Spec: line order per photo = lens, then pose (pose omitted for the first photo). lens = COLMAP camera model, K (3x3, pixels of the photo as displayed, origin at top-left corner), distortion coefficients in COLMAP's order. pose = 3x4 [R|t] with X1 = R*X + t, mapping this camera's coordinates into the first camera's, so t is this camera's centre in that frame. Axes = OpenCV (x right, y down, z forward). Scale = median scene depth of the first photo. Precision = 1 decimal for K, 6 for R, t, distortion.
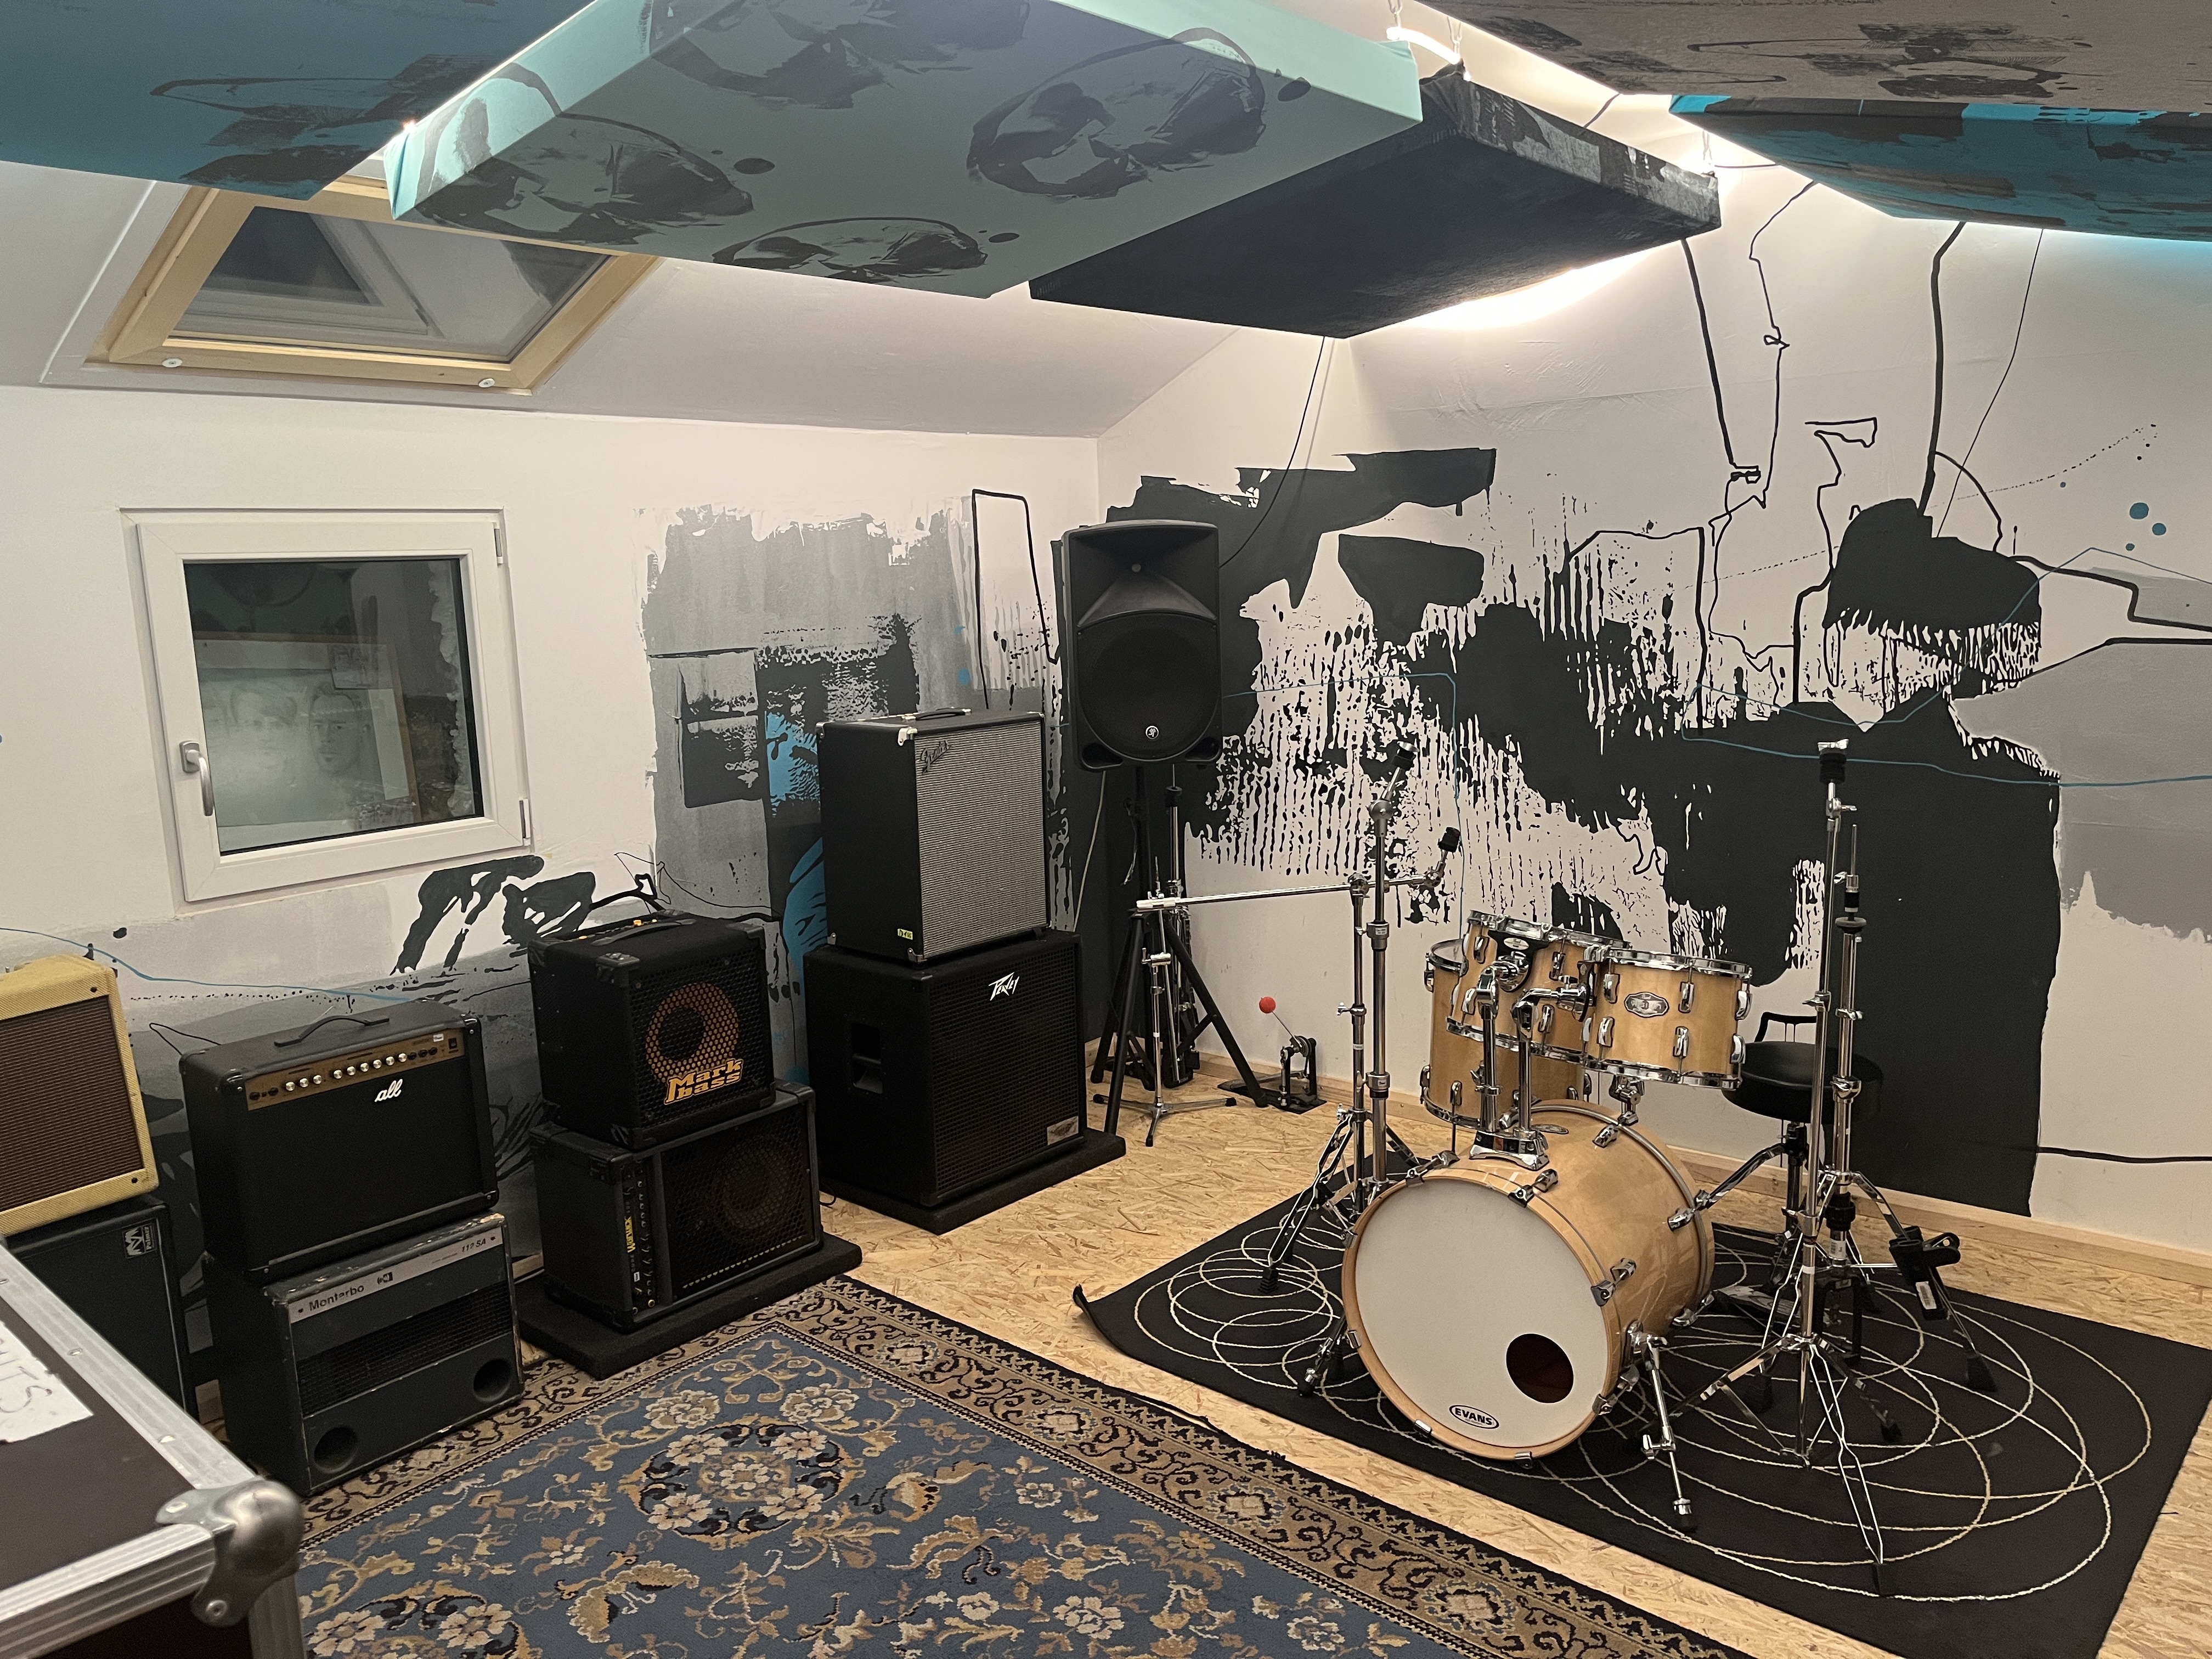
lens RADIAL K [[1658.3, 0, 1112.0], [0, 1658.3, 852.5], [0, 0, 1]] dist [0.065885, -0.065800]
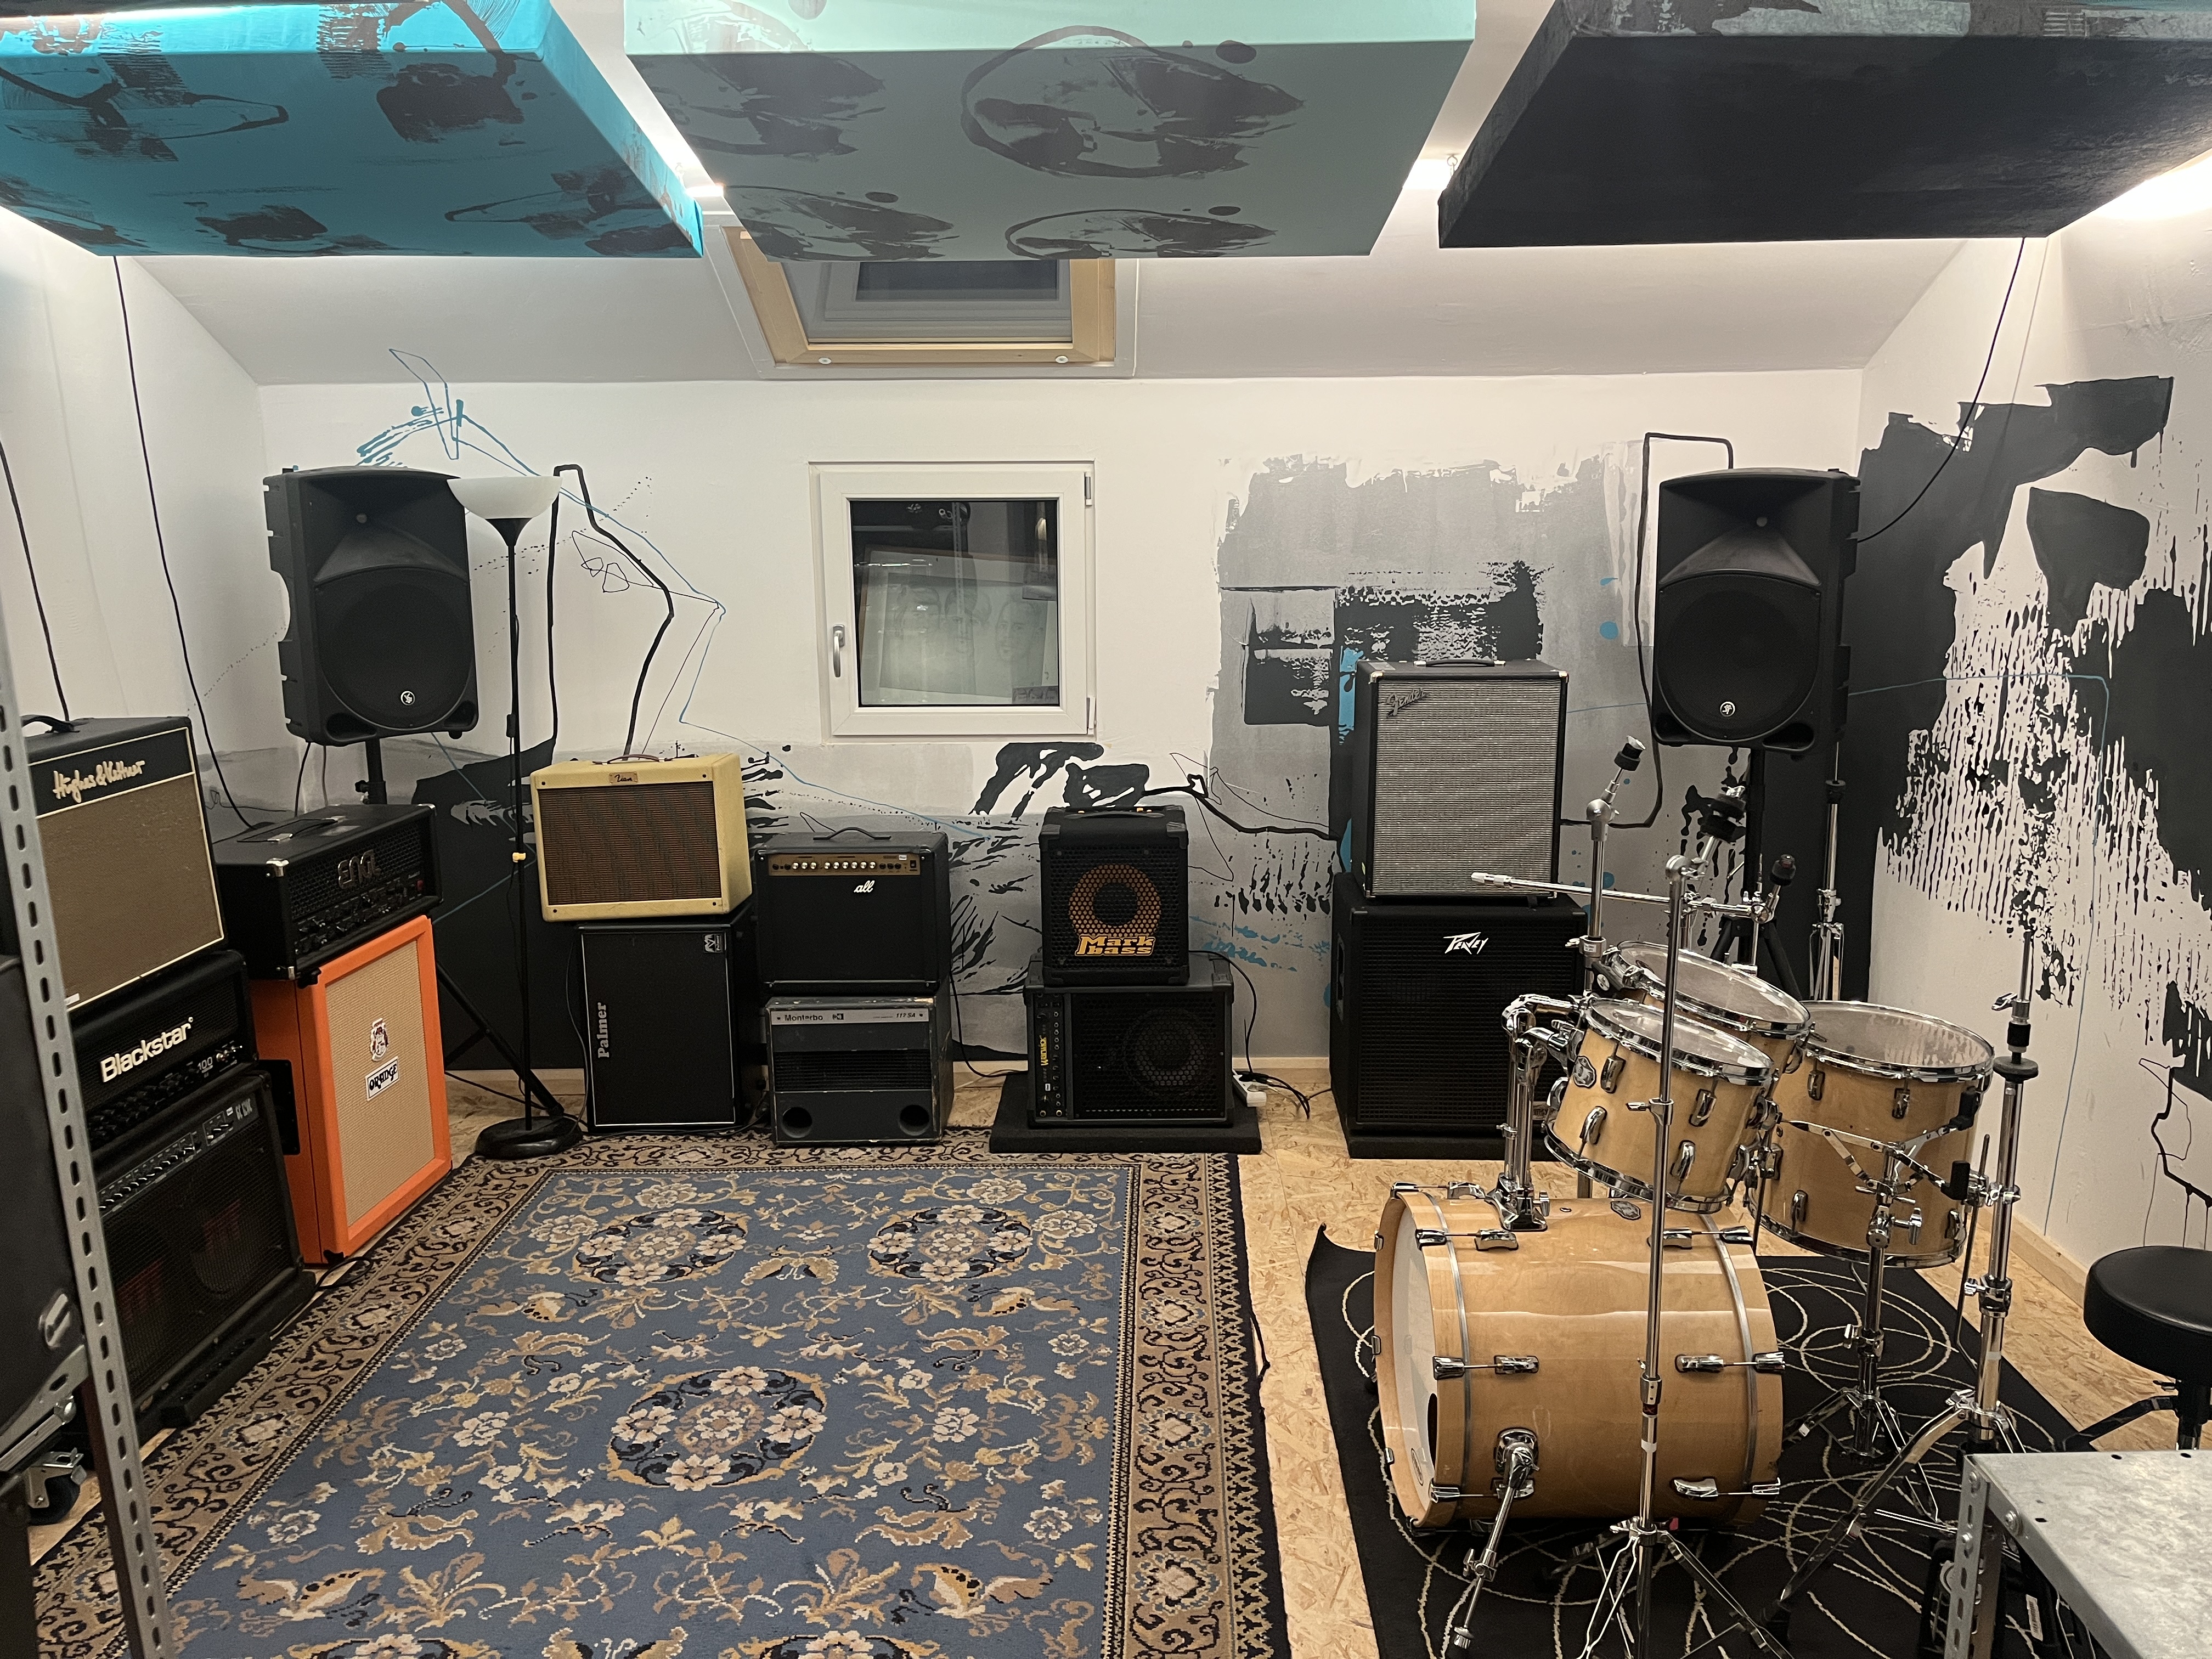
lens RADIAL K [[1658.3, 0, 1103.3], [0, 1658.3, 835.7], [0, 0, 1]] dist [0.065885, -0.065800]
pose [[0.642523, 0.175418, -0.745917, 0.529894], [-0.150070, 0.983400, 0.101999, -0.051429], [0.751428, 0.046403, 0.658182, 0.181716]]
